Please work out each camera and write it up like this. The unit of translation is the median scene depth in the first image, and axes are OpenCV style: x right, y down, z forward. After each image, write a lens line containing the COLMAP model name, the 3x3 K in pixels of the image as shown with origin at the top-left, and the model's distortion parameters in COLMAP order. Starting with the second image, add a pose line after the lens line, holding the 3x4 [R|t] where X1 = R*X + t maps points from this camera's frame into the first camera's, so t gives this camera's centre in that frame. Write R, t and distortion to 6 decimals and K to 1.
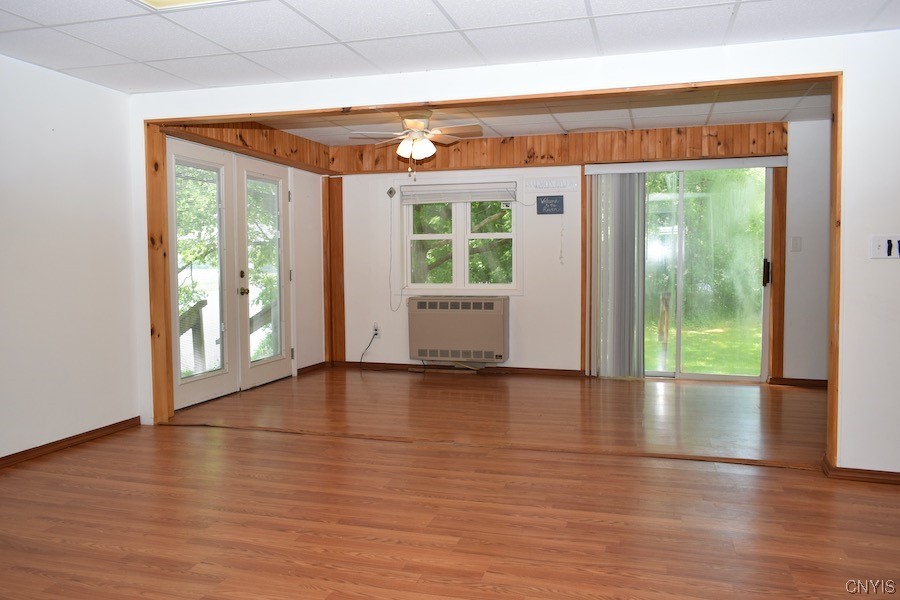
lens RADIAL K [[693.1, 0, 450.0], [0, 693.1, 300.0], [0, 0, 1]] dist [-0.021082, 0.001655]
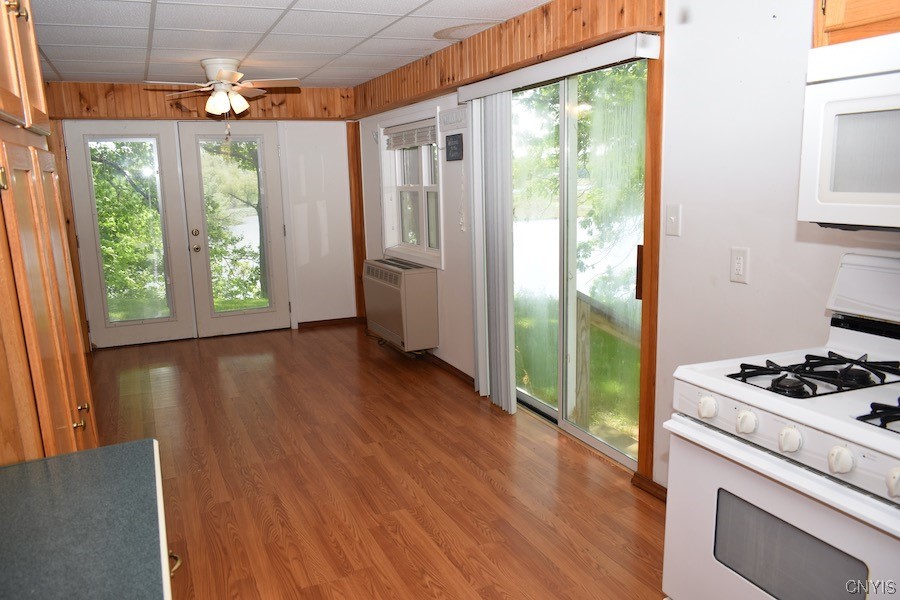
lens RADIAL K [[693.1, 0, 450.0], [0, 693.1, 300.0], [0, 0, 1]] dist [-0.021082, 0.001655]
pose [[0.649300, 0.122391, -0.750620, 0.697459], [-0.018005, 0.989163, 0.145711, -0.086742], [0.760320, -0.081095, 0.644467, 0.529367]]
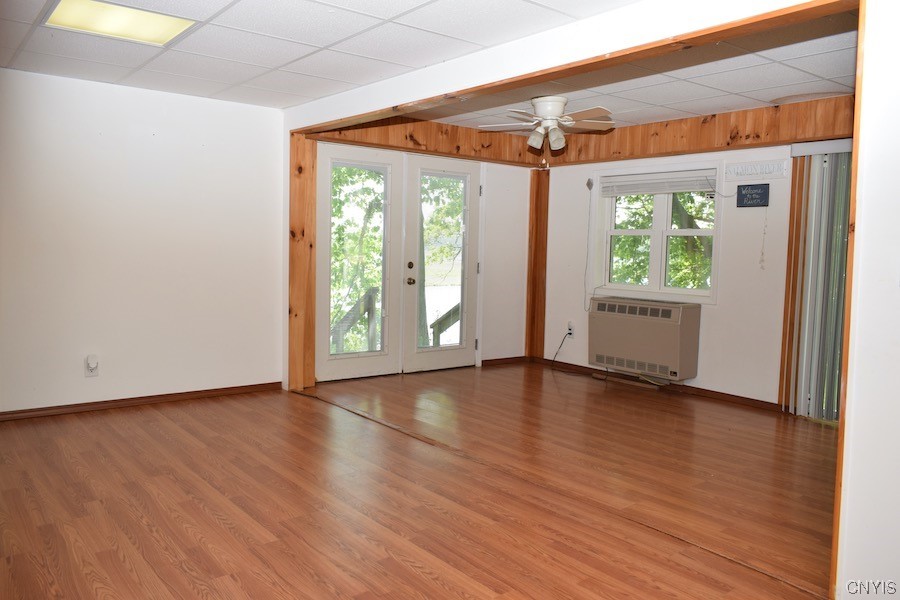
lens RADIAL K [[693.1, 0, 450.0], [0, 693.1, 300.0], [0, 0, 1]] dist [-0.021082, 0.001655]
pose [[0.818000, 0.070620, -0.570867, 0.326128], [-0.061054, 0.997488, 0.035911, -0.022951], [0.571969, 0.005479, 0.820257, 0.136007]]
